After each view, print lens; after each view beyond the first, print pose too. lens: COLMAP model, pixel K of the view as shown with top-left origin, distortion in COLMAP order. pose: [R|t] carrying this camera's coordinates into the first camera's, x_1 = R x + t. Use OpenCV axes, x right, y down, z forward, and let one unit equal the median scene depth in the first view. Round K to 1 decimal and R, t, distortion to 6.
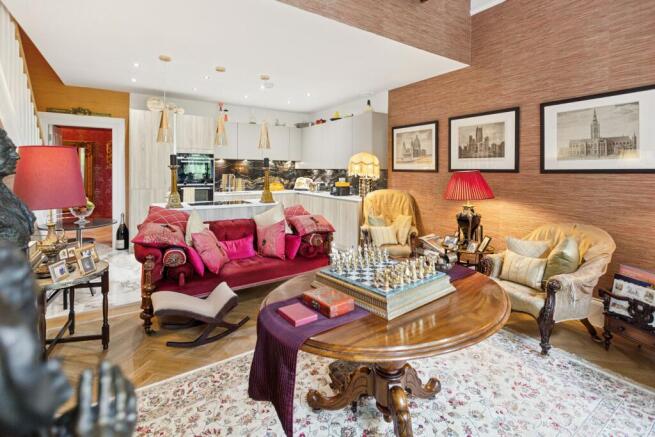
lens RADIAL K [[307.8, 0, 331.4], [0, 307.8, 172.0], [0, 0, 1]] dist [-0.000664, -0.000596]
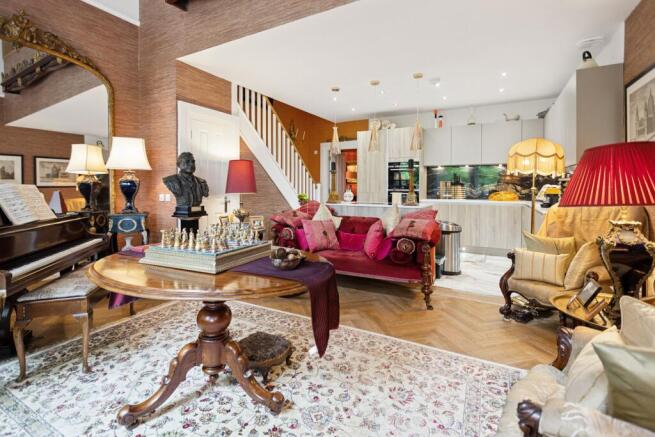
lens RADIAL K [[305.1, 0, 325.2], [0, 305.1, 185.4], [0, 0, 1]] dist [-0.000272, -0.000398]
pose [[0.466184, -0.012050, -0.884606, 0.348908], [0.000301, 0.999909, -0.013462, 0.033801], [0.884688, 0.006009, 0.466145, 0.219854]]
